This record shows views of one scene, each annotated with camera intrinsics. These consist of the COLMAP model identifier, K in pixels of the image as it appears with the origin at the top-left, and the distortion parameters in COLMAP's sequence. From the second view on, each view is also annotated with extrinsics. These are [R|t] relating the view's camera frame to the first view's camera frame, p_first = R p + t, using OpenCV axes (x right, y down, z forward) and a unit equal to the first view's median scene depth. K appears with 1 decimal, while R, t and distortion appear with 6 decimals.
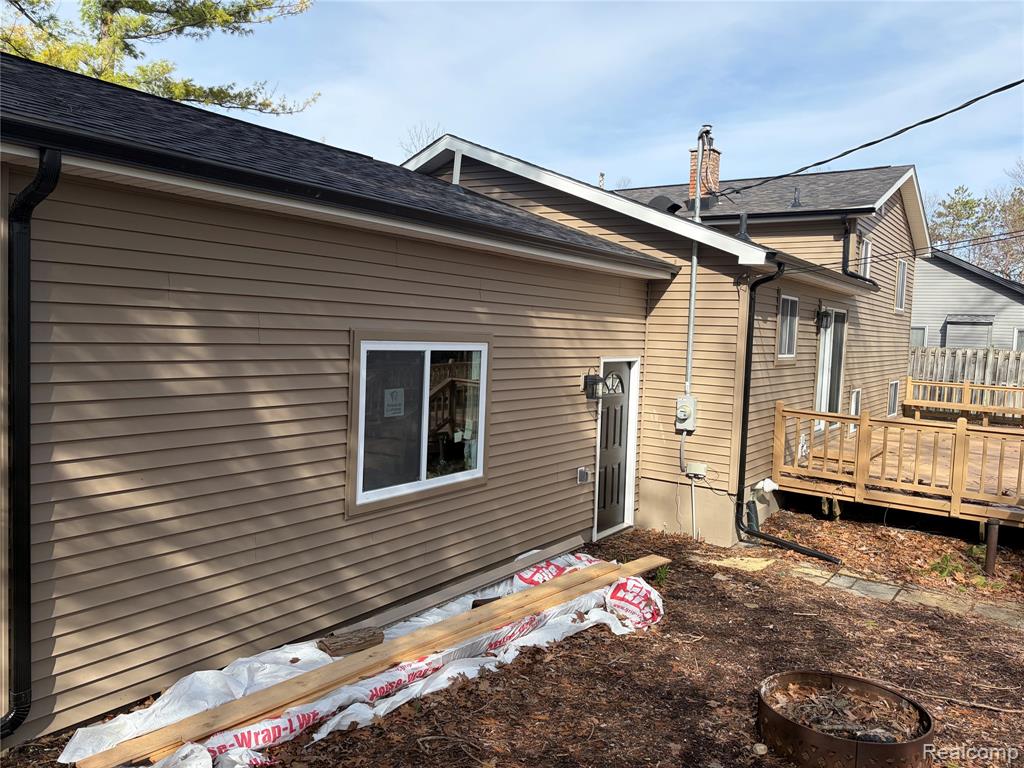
lens RADIAL K [[765.1, 0, 512.0], [0, 765.1, 363.0], [0, 0, 1]] dist [0.008927, -0.001544]
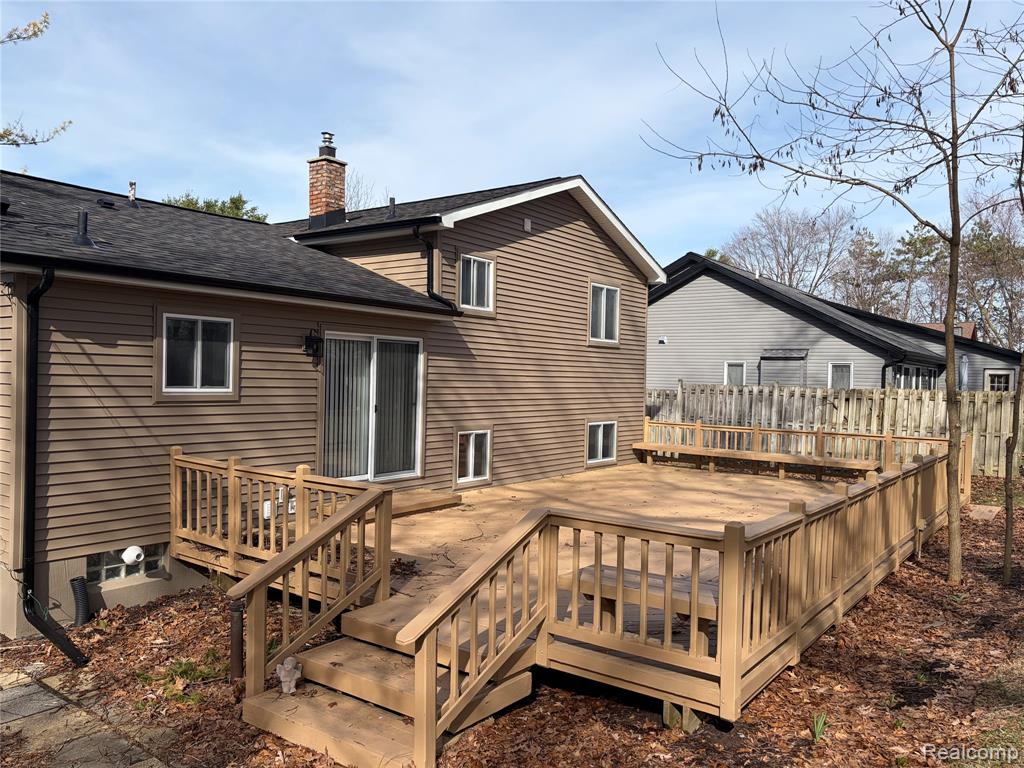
lens RADIAL K [[765.1, 0, 512.0], [0, 765.1, 384.0], [0, 0, 1]] dist [0.024629, -0.005893]
pose [[0.999710, -0.015557, -0.018404, 0.330933], [0.014871, 0.999210, -0.036850, 0.008625], [0.018962, 0.036566, 0.999151, 0.094350]]
